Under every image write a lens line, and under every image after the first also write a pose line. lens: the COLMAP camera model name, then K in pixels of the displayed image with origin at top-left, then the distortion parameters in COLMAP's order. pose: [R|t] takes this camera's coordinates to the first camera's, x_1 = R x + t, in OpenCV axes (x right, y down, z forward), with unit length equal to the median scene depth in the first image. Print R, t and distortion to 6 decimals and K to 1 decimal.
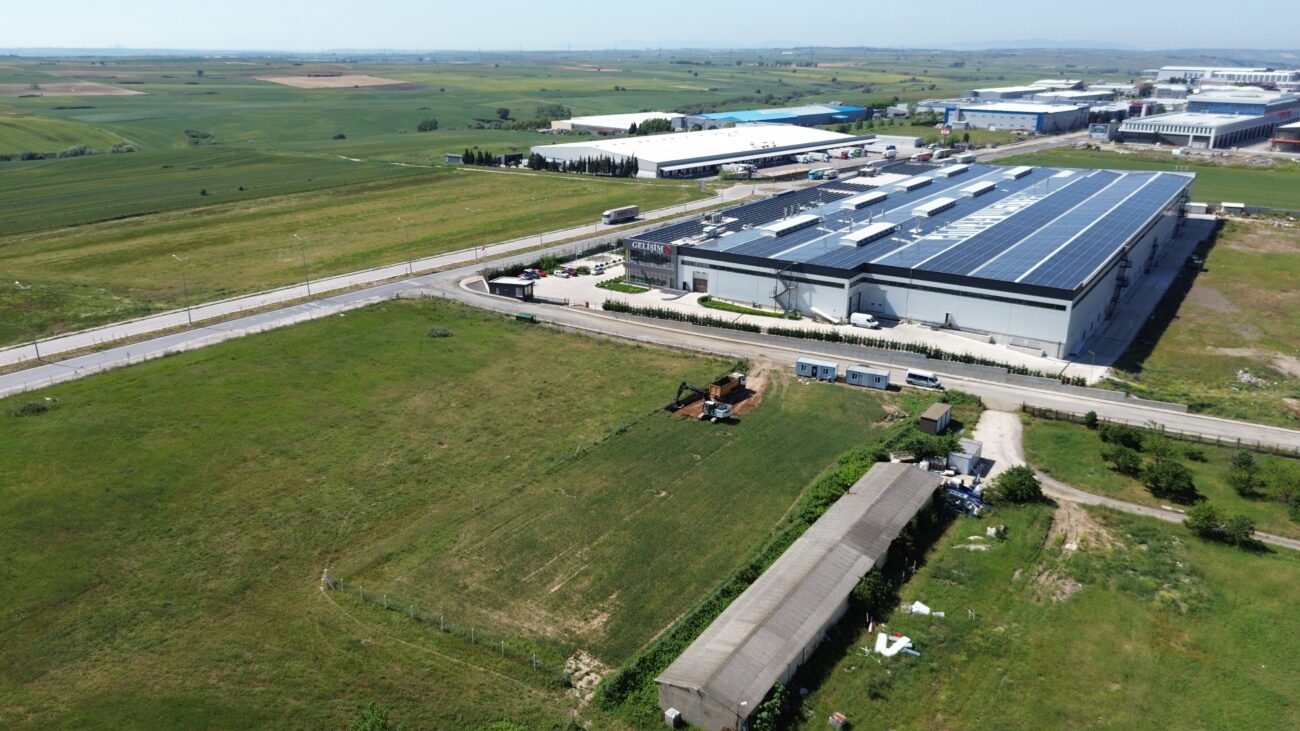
lens RADIAL K [[925.0, 0, 647.4], [0, 925.0, 366.8], [0, 0, 1]] dist [0.080653, -0.095519]
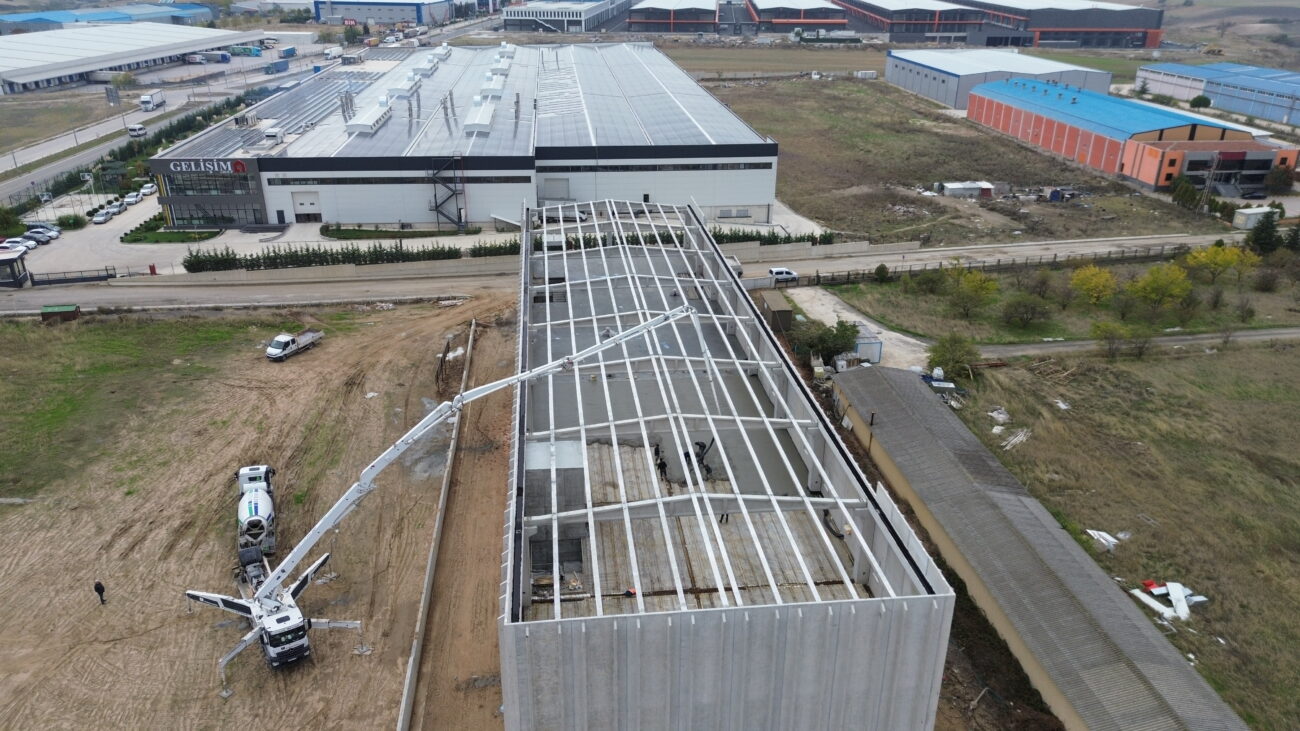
lens RADIAL K [[915.9, 0, 645.5], [0, 915.9, 366.9], [0, 0, 1]] dist [0.075113, -0.085225]
pose [[0.758399, -0.260767, 0.597354, -0.203668], [0.208306, 0.965387, 0.156963, -0.034576], [-0.617608, 0.005392, 0.786467, 0.328237]]
